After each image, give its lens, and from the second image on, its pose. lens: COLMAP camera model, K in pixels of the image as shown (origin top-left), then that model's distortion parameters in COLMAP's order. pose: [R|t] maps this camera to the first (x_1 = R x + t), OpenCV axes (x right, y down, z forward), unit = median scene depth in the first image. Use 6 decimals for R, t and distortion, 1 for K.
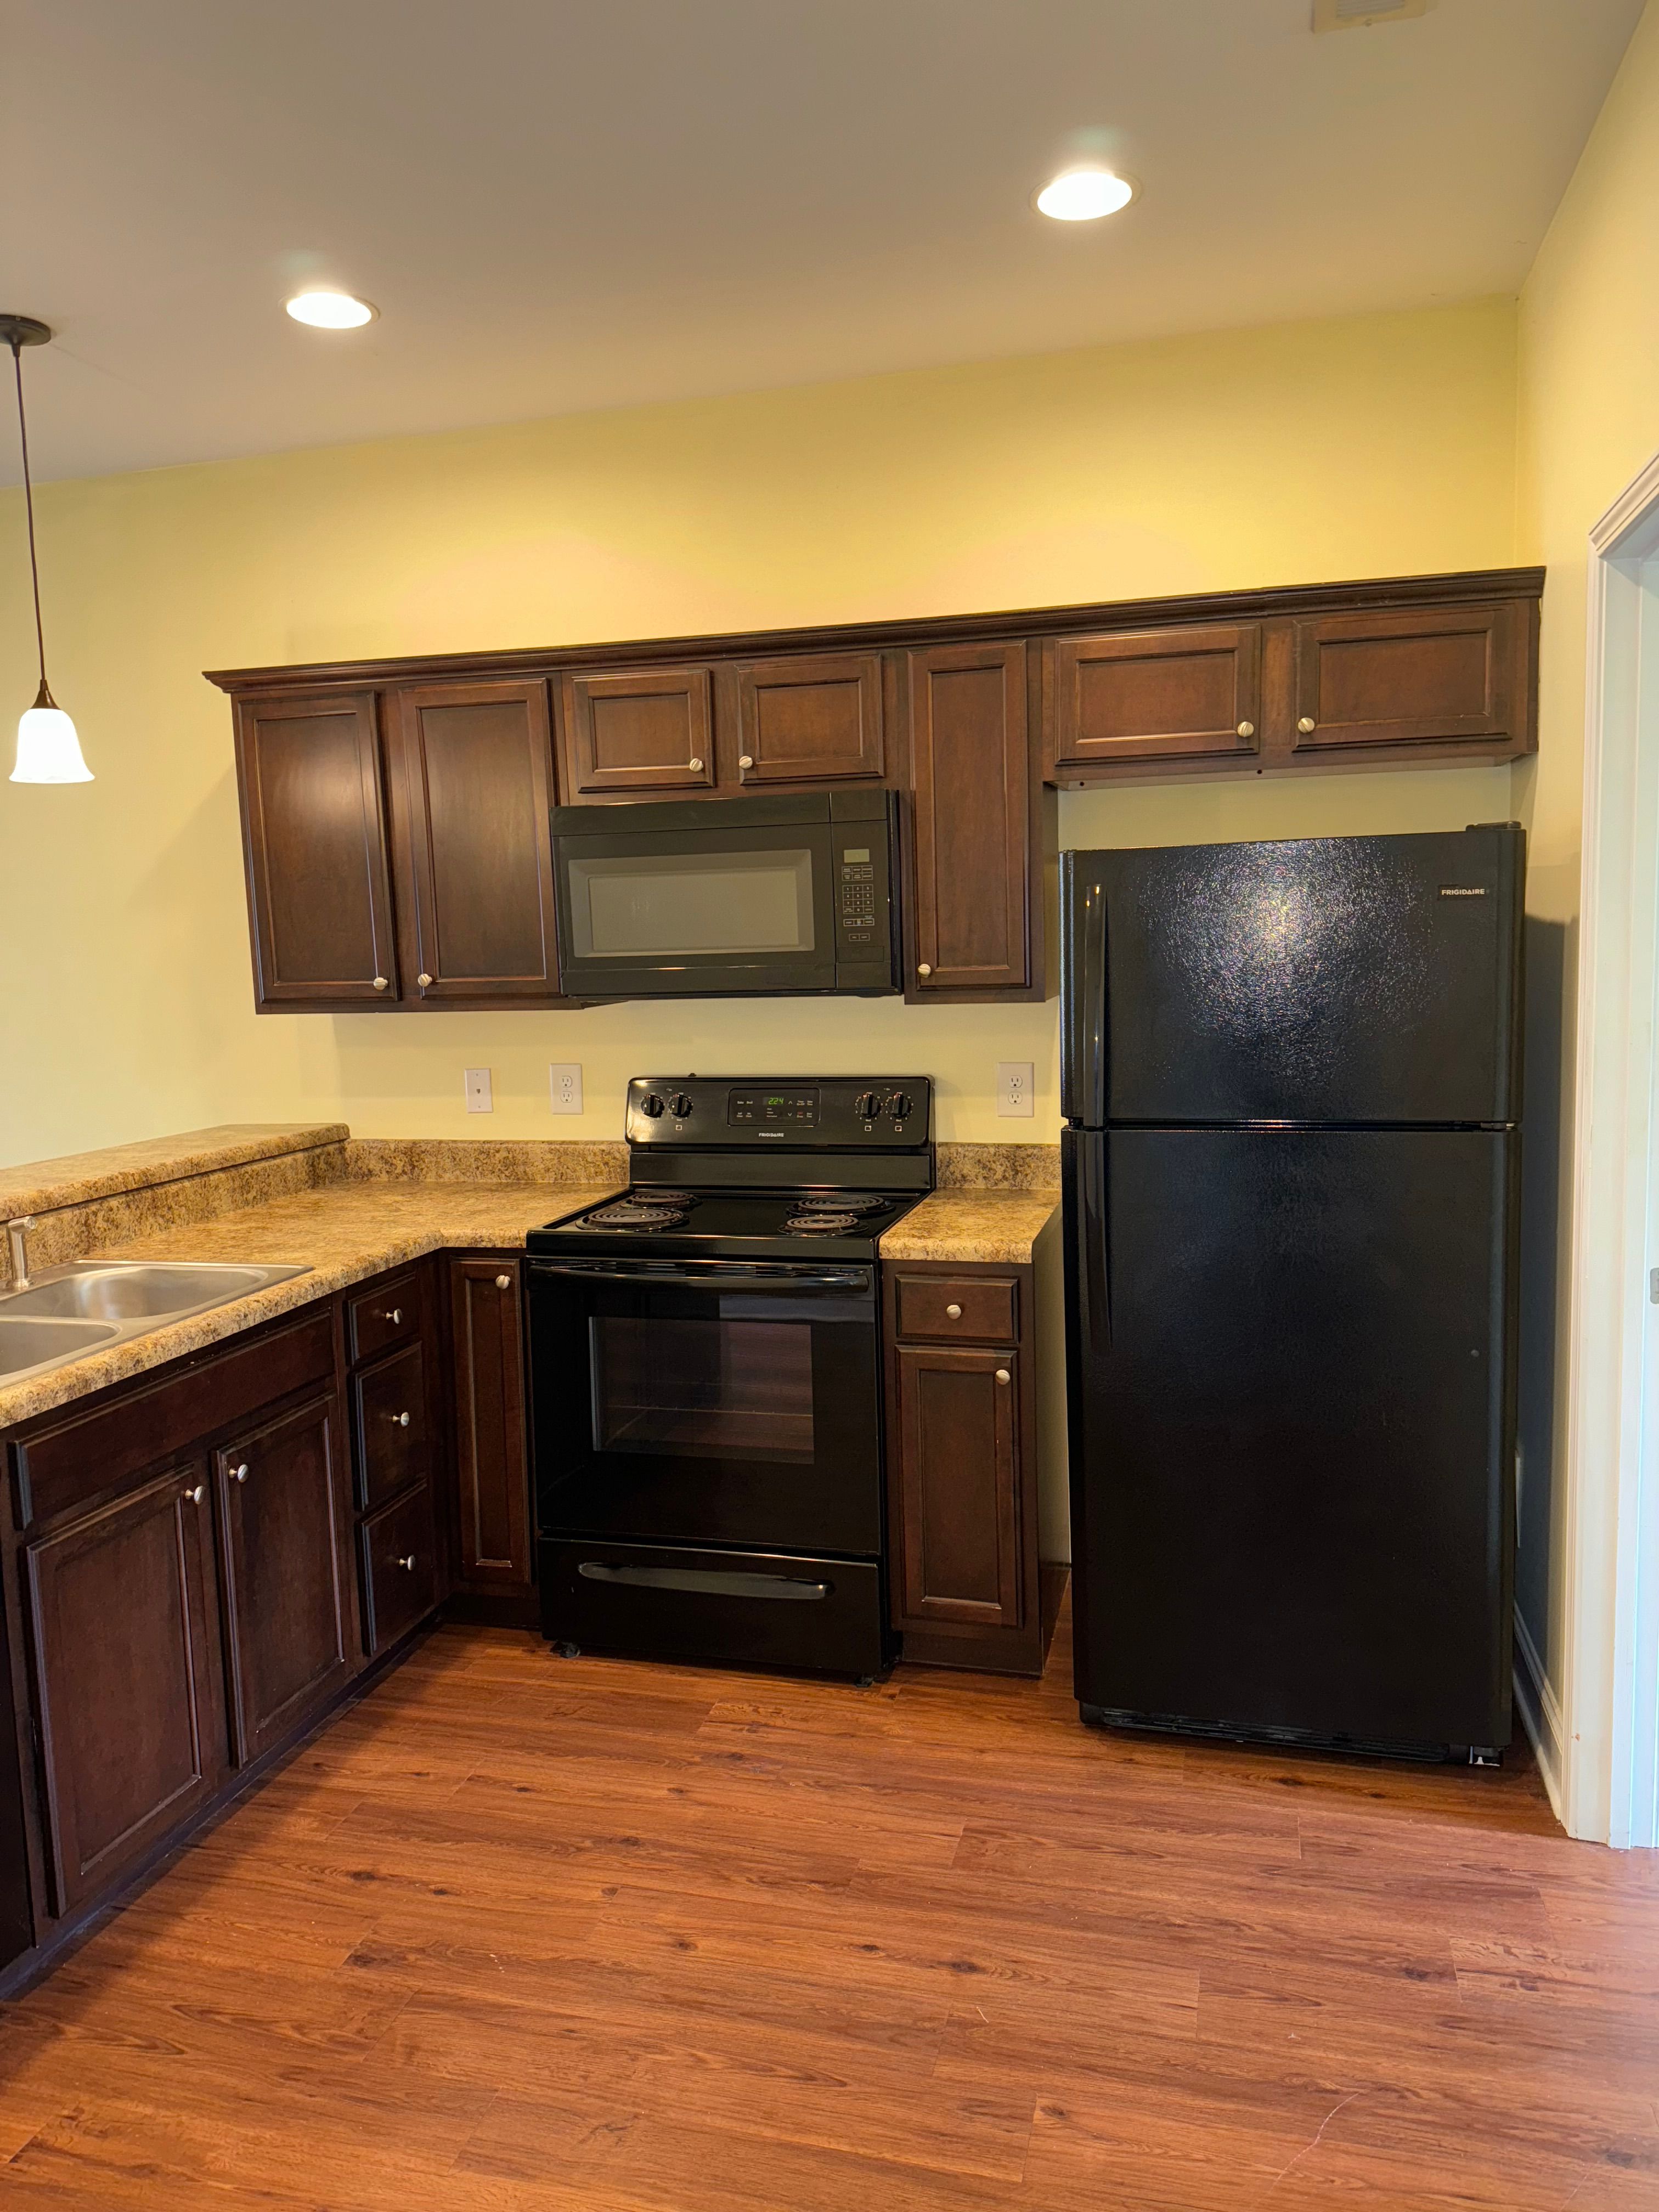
lens RADIAL K [[1562.8, 0, 815.5], [0, 1562.8, 1085.0], [0, 0, 1]] dist [0.065190, -0.065615]
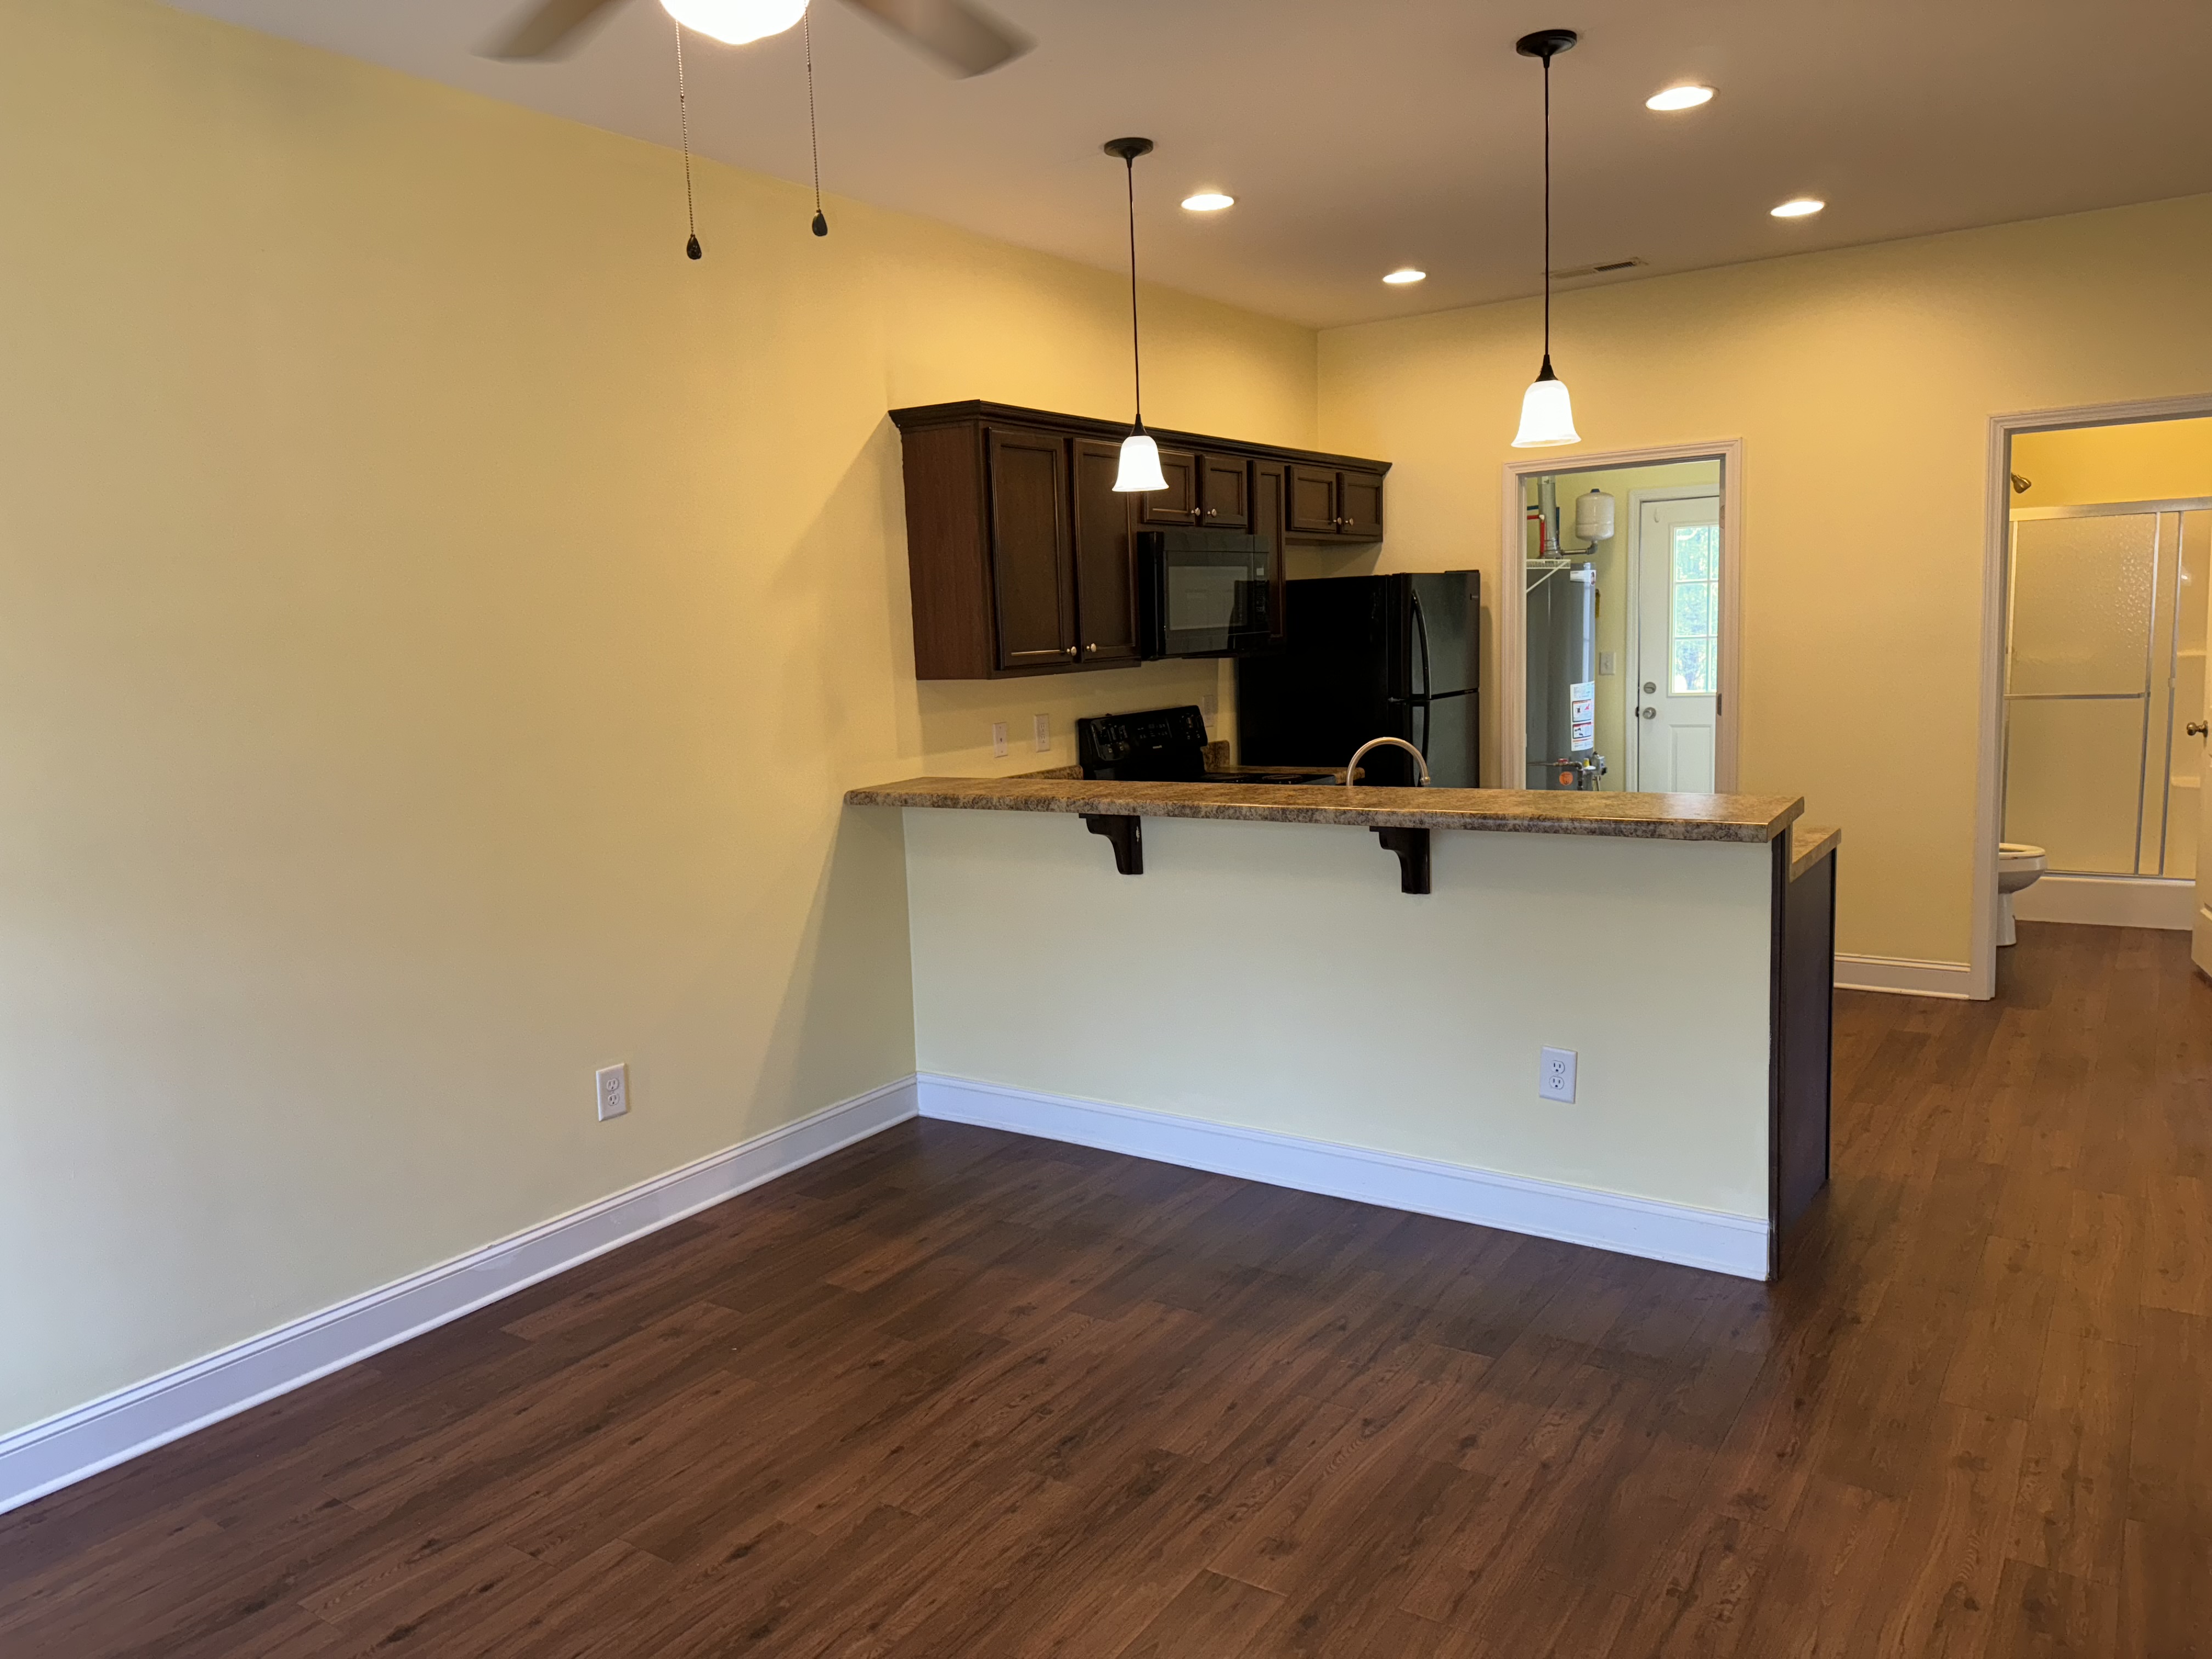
lens RADIAL K [[1562.8, 0, 1092.0], [0, 1562.8, 819.7], [0, 0, 1]] dist [0.065190, -0.065615]
pose [[0.323232, -0.097092, 0.941326, -1.749100], [0.123137, 0.990581, 0.059889, 0.001157], [-0.938274, 0.096554, 0.332143, 0.619838]]
